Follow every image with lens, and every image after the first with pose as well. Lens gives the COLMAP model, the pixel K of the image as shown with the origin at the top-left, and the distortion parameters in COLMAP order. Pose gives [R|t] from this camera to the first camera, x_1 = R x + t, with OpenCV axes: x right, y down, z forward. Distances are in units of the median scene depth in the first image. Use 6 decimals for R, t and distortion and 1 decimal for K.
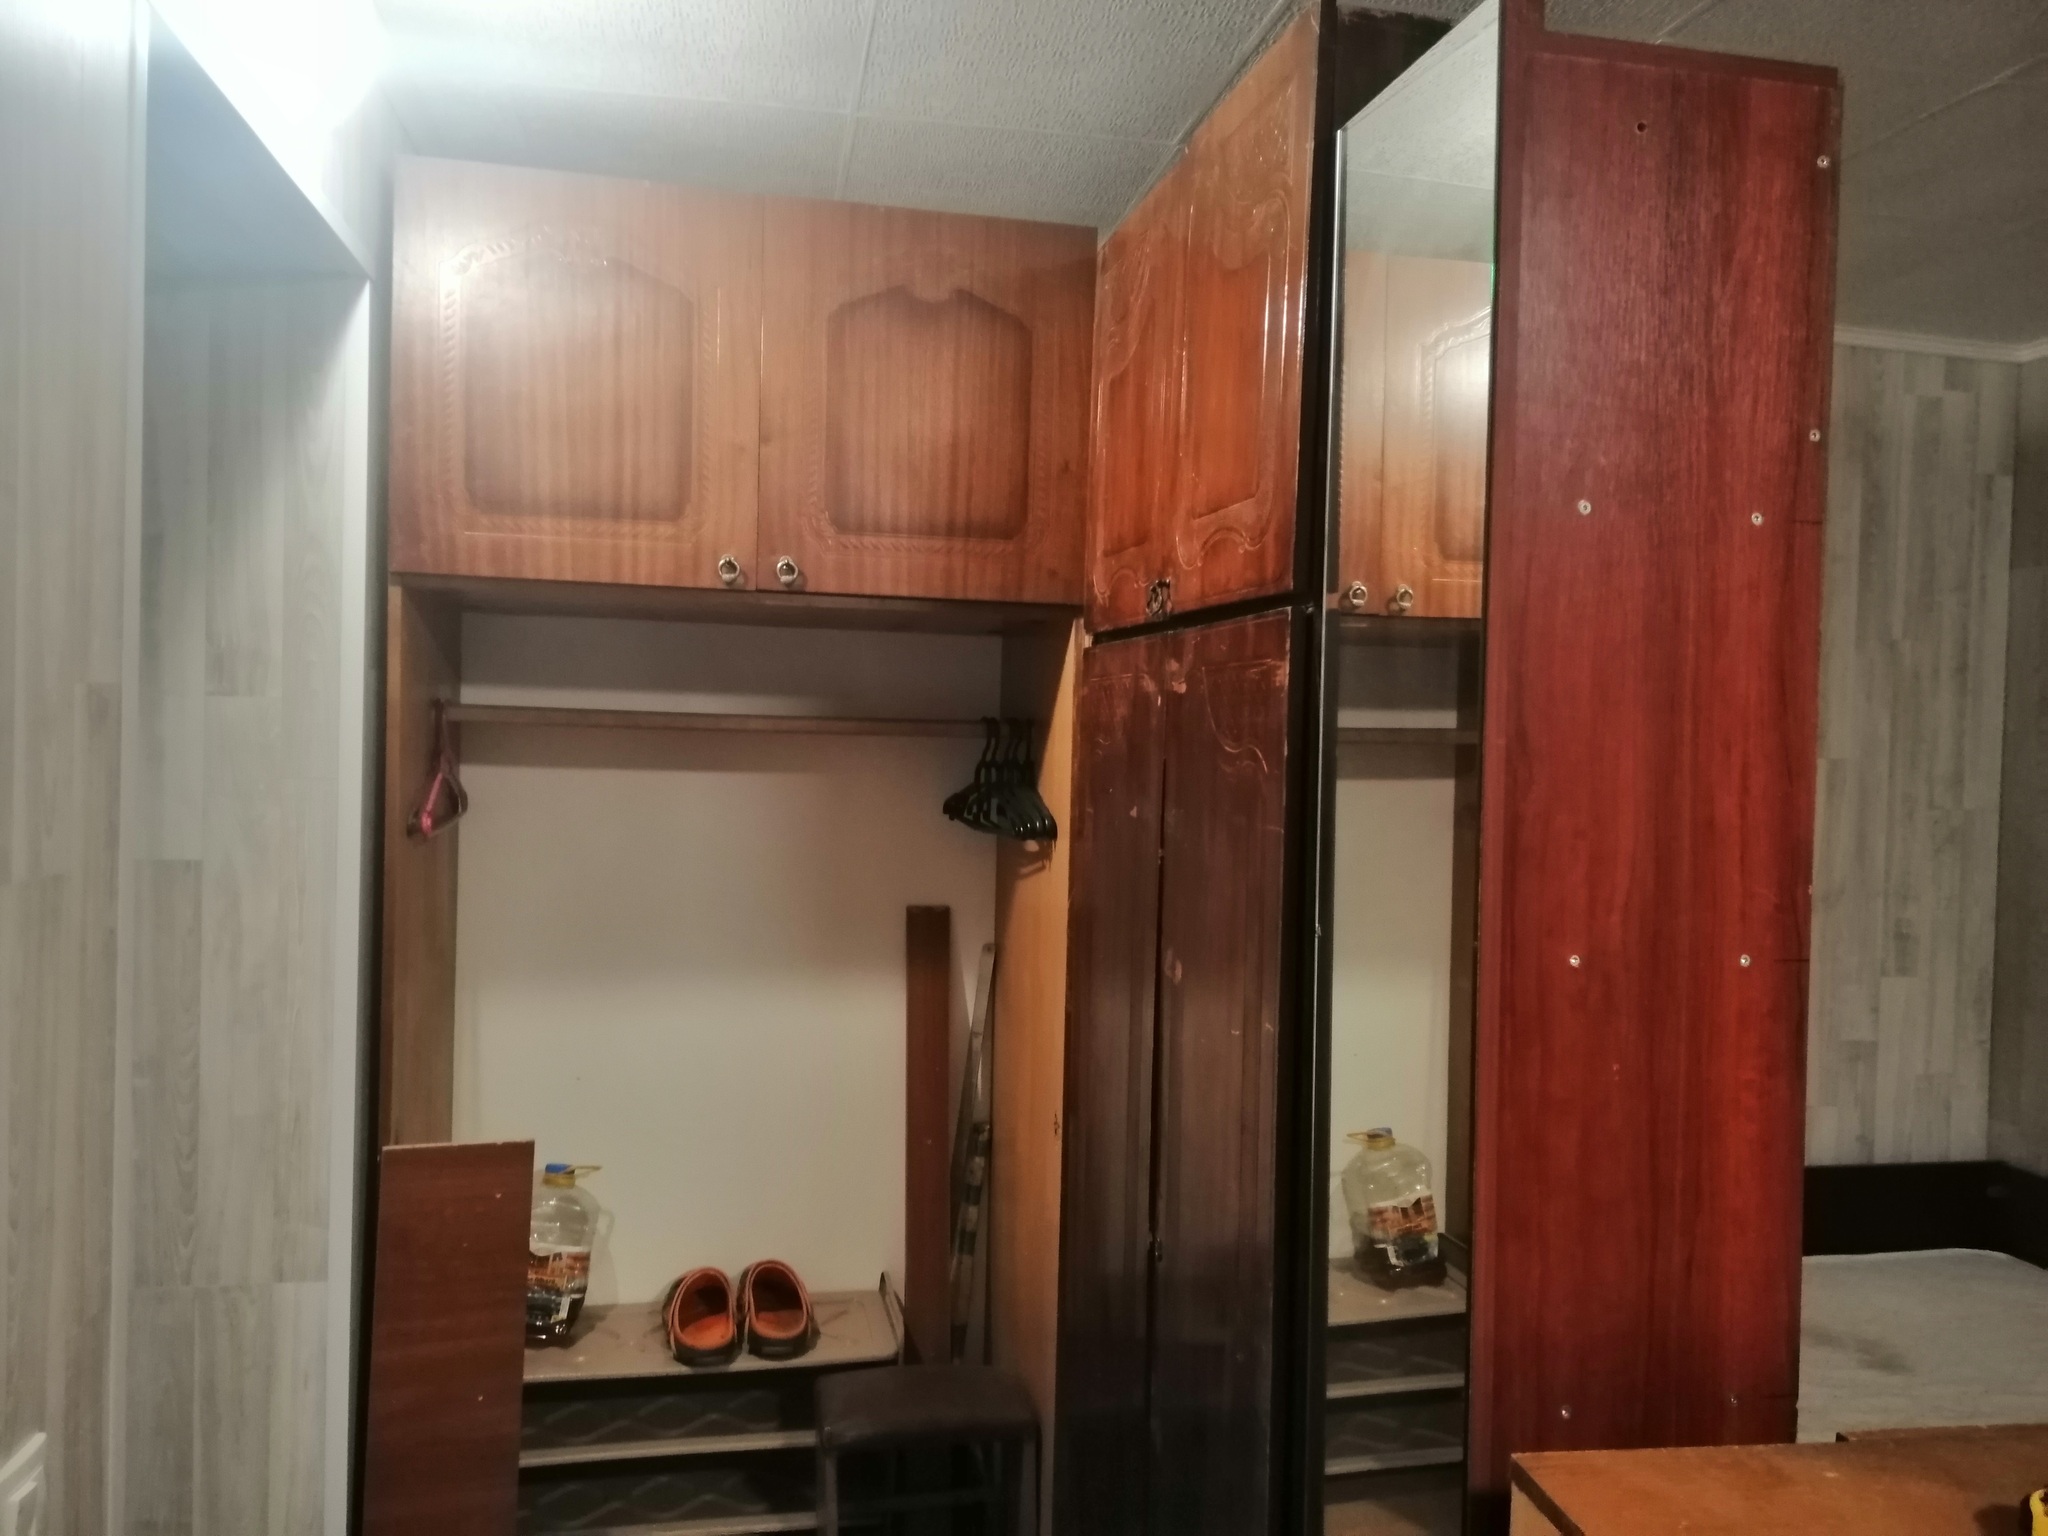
lens RADIAL K [[1521.0, 0, 1024.0], [0, 1521.0, 768.0], [0, 0, 1]] dist [0.077002, -0.110627]
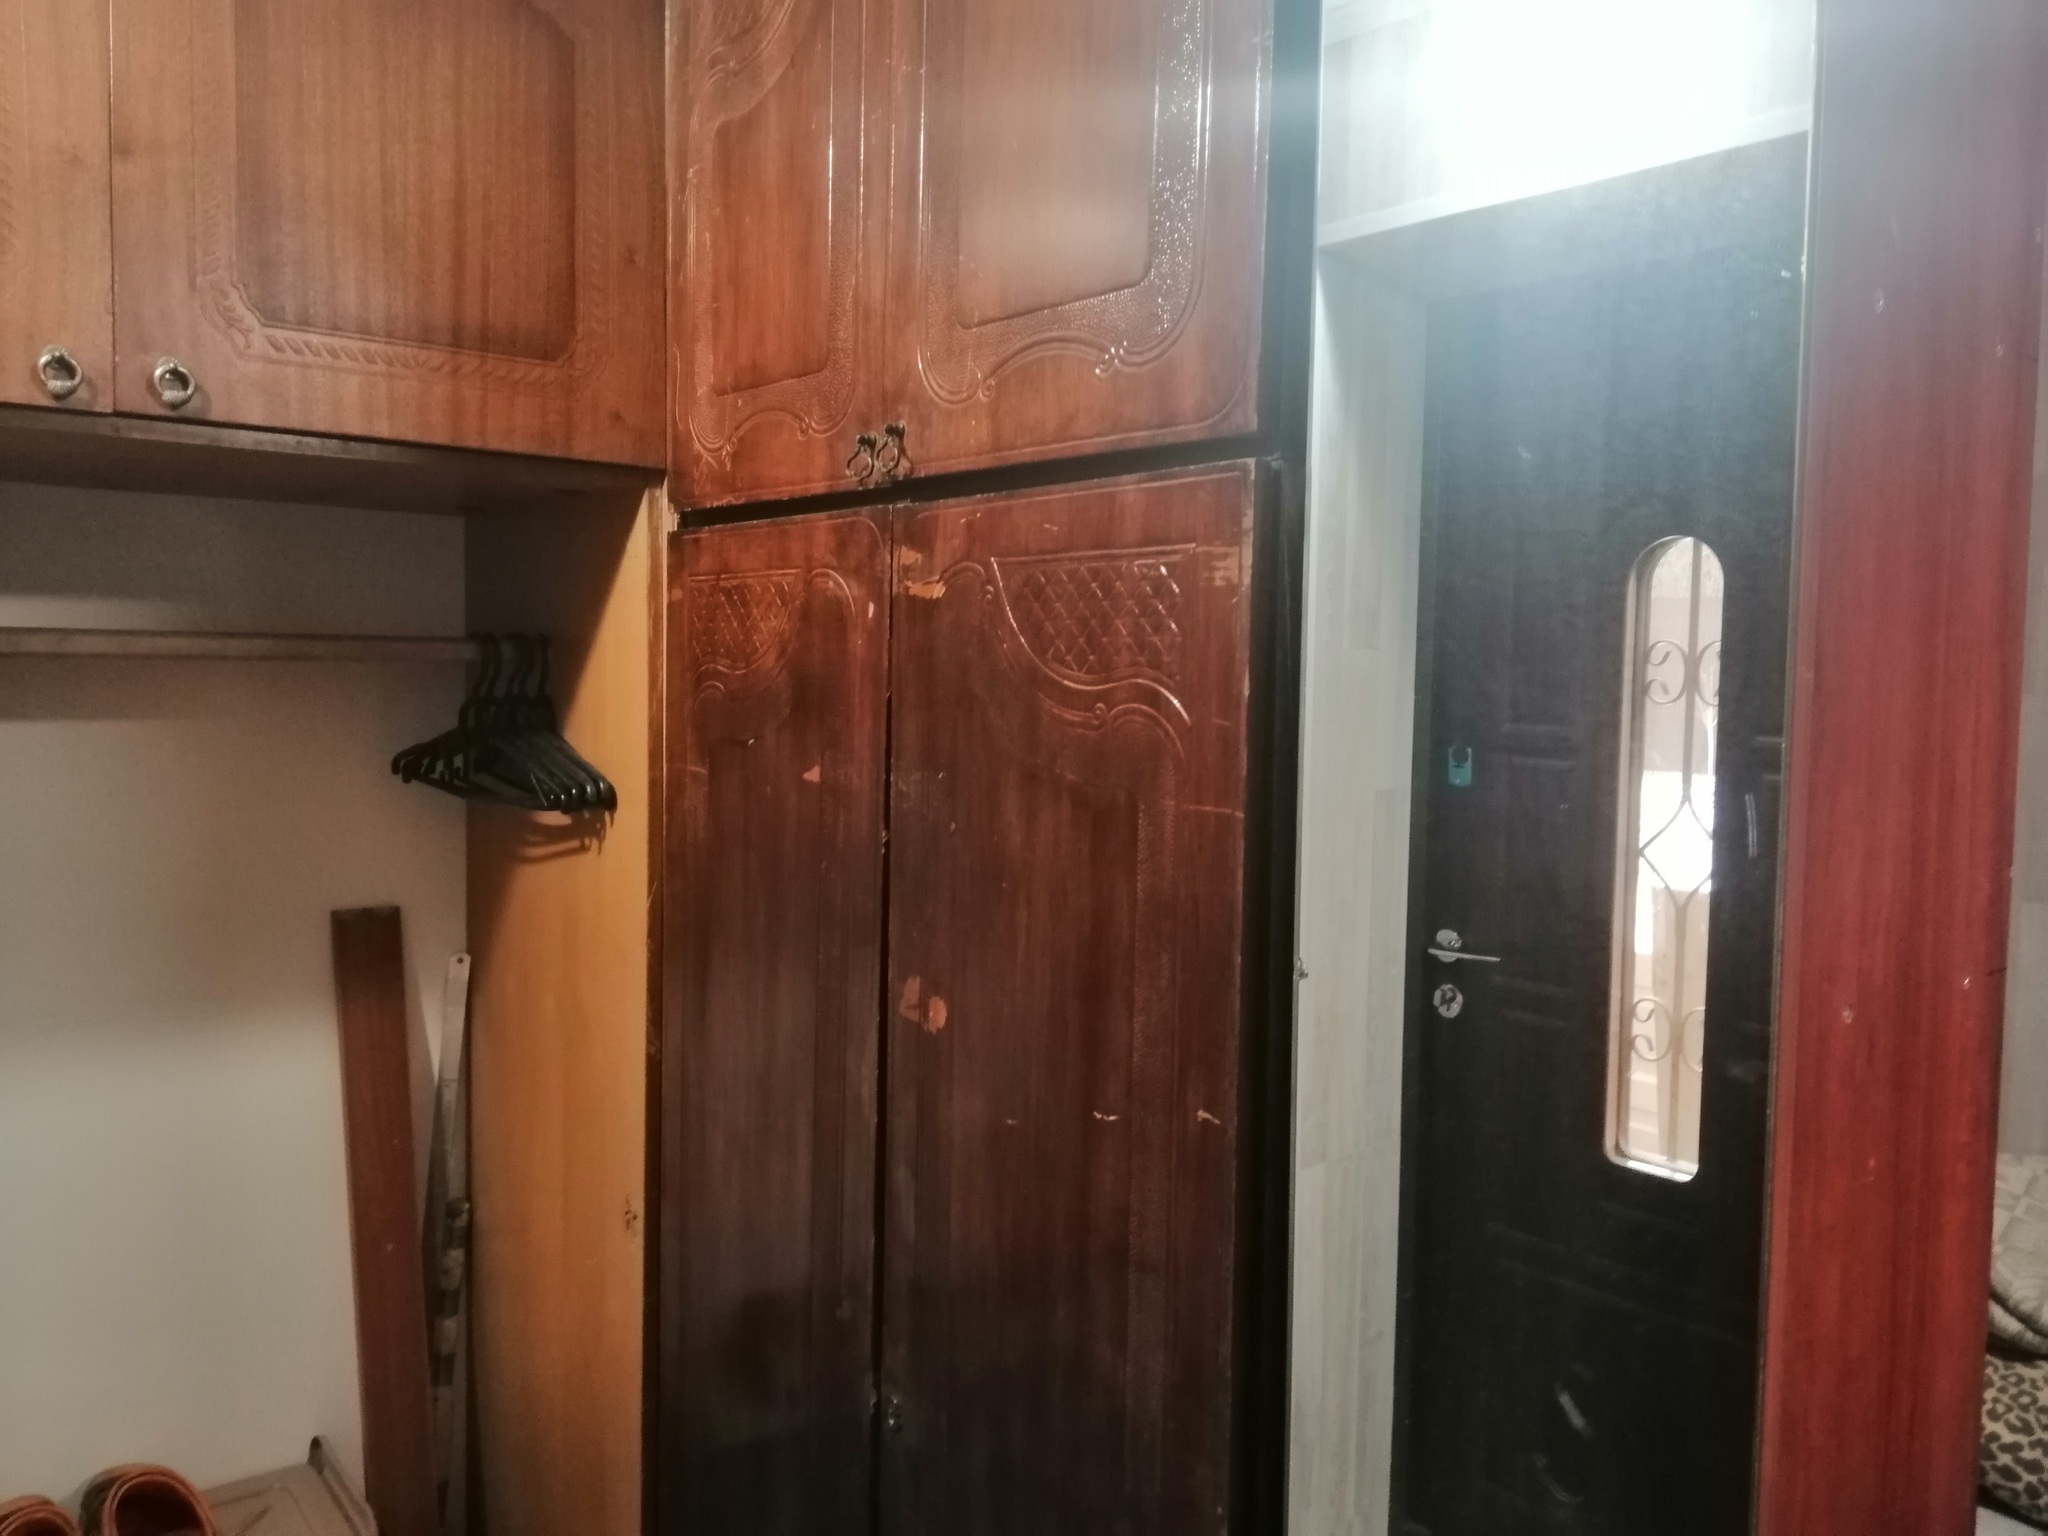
lens RADIAL K [[1521.0, 0, 1024.0], [0, 1521.0, 768.0], [0, 0, 1]] dist [0.077002, -0.110627]
pose [[0.895294, -0.038521, 0.443807, -0.128513], [0.013992, 0.998194, 0.058414, -0.010956], [-0.445256, -0.046088, 0.894216, 0.312050]]
